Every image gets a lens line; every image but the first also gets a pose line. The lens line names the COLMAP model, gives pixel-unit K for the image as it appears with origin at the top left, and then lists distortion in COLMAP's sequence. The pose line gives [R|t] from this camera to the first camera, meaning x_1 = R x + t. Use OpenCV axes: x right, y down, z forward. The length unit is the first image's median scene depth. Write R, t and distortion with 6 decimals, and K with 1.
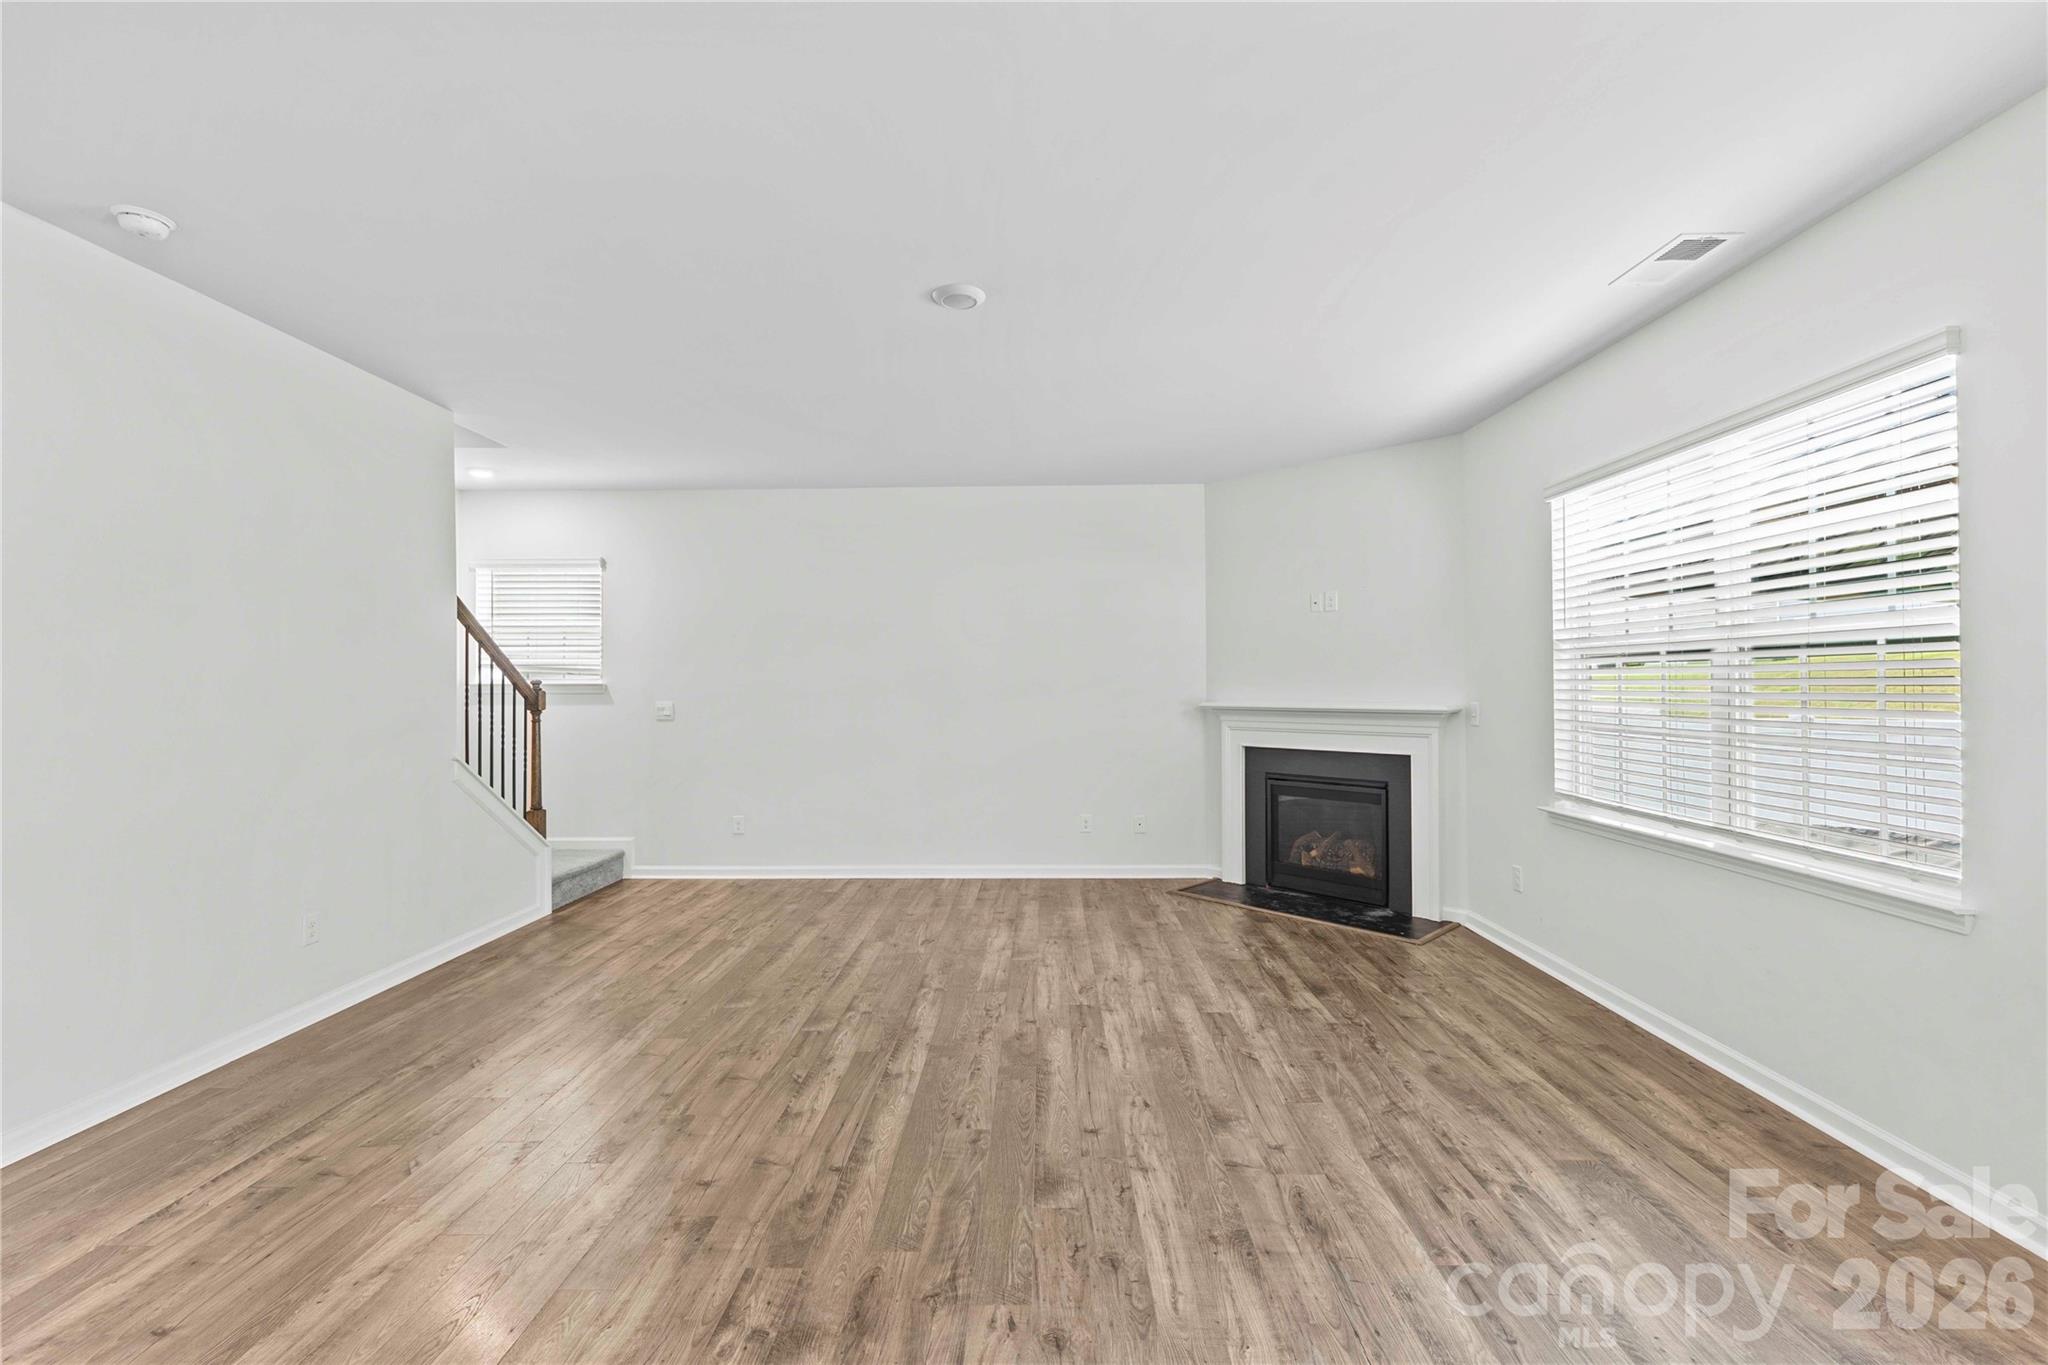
lens RADIAL K [[882.9, 0, 1018.9], [0, 882.9, 683.5], [0, 0, 1]] dist [0.007124, -0.000612]
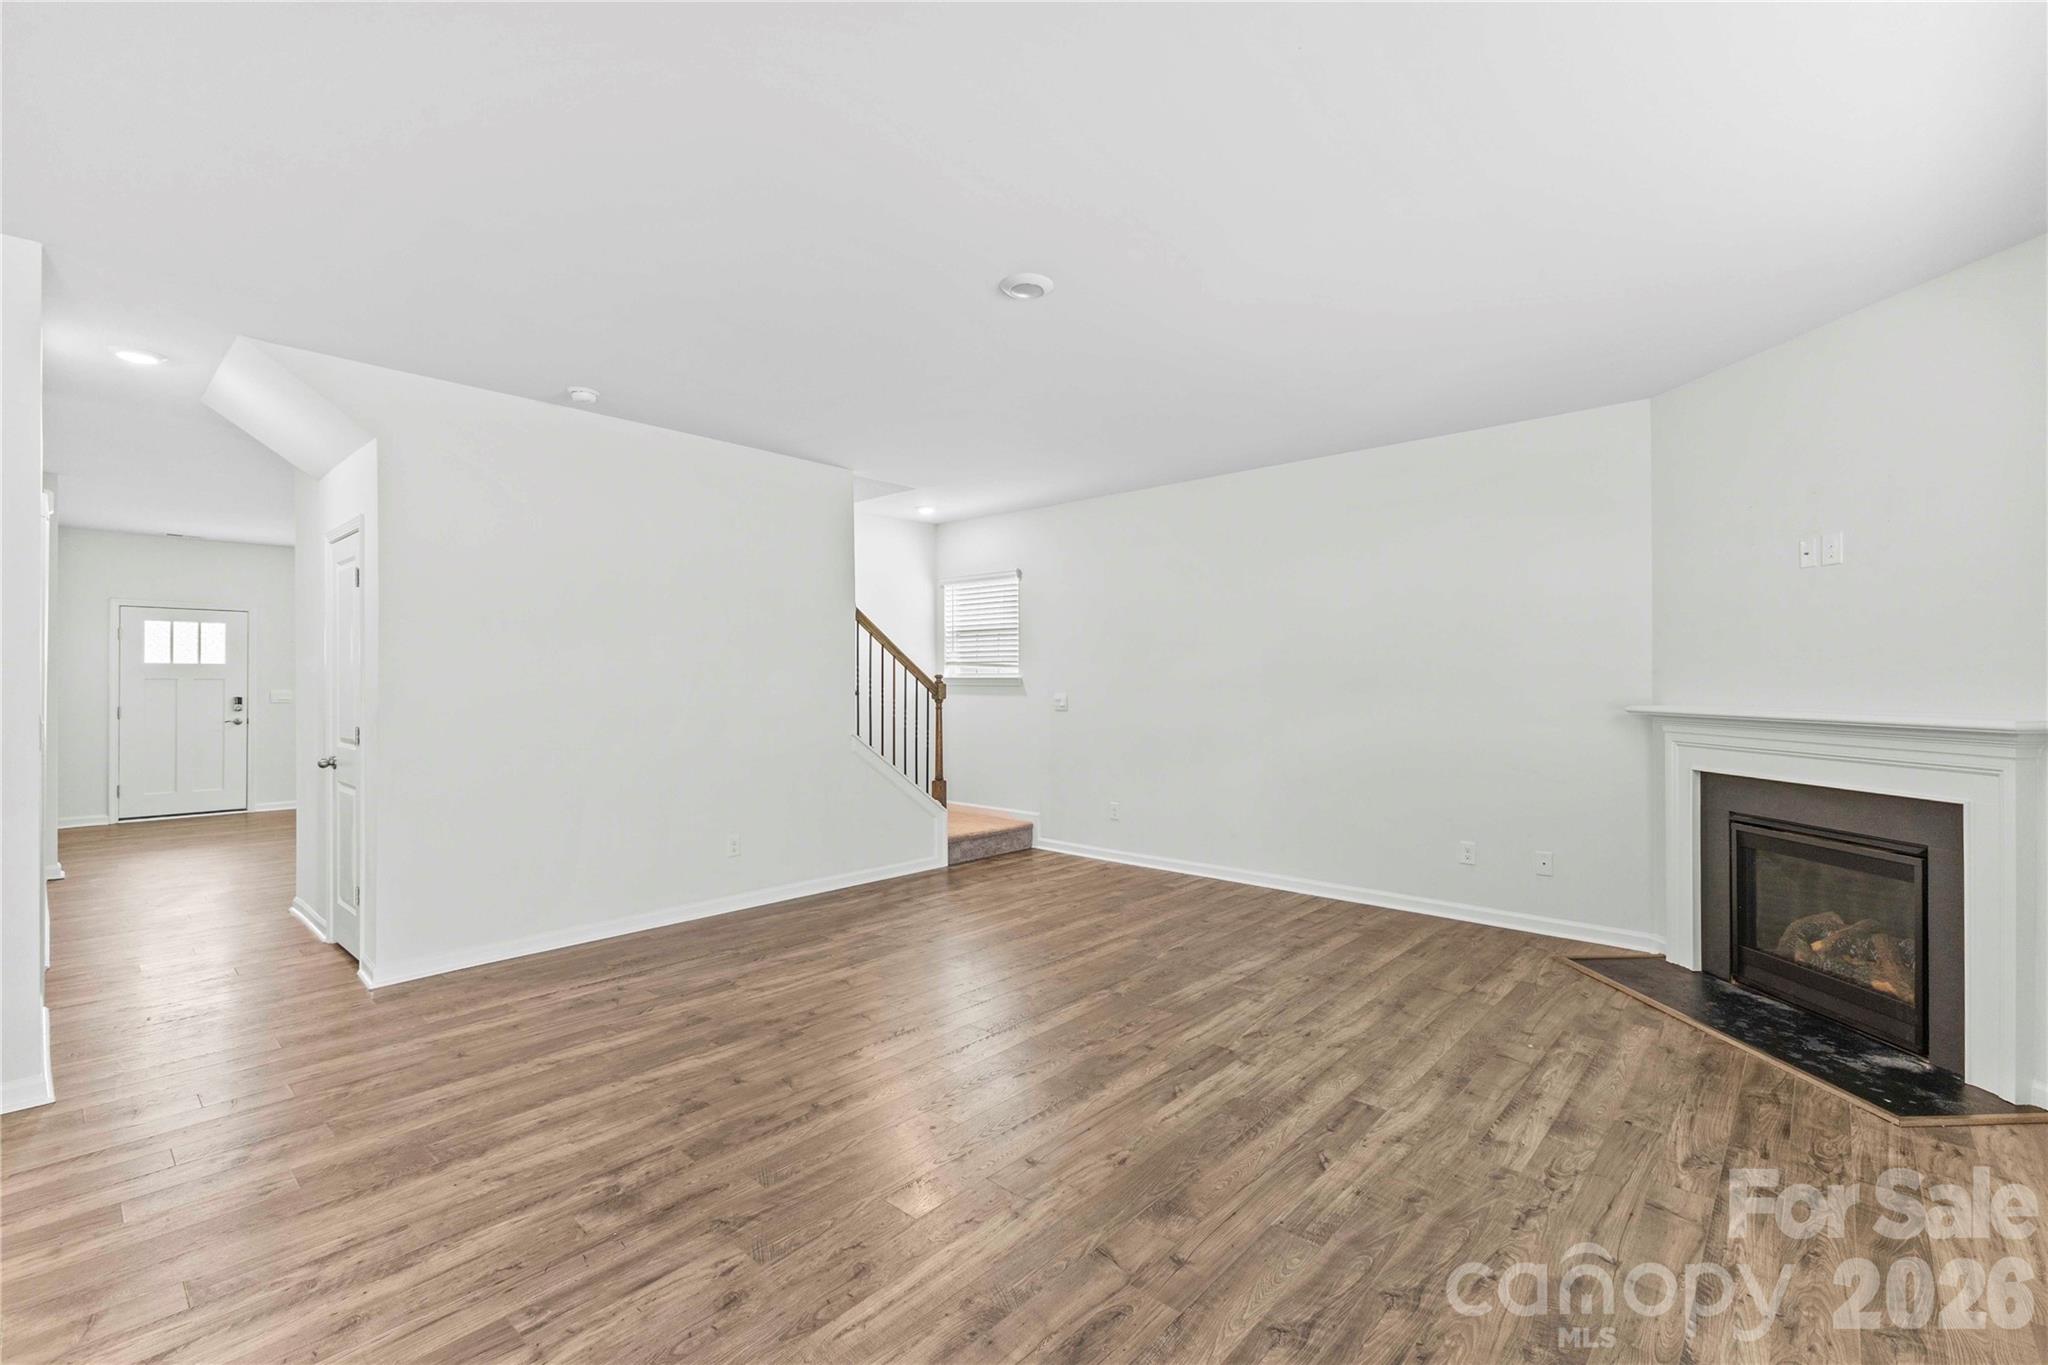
lens RADIAL K [[882.9, 0, 1018.9], [0, 882.9, 683.5], [0, 0, 1]] dist [0.007124, -0.000612]
pose [[0.753547, 0.006517, -0.657362, 0.368391], [-0.002264, 0.999971, 0.007319, -0.000468], [0.657390, -0.004027, 0.753540, 0.161107]]
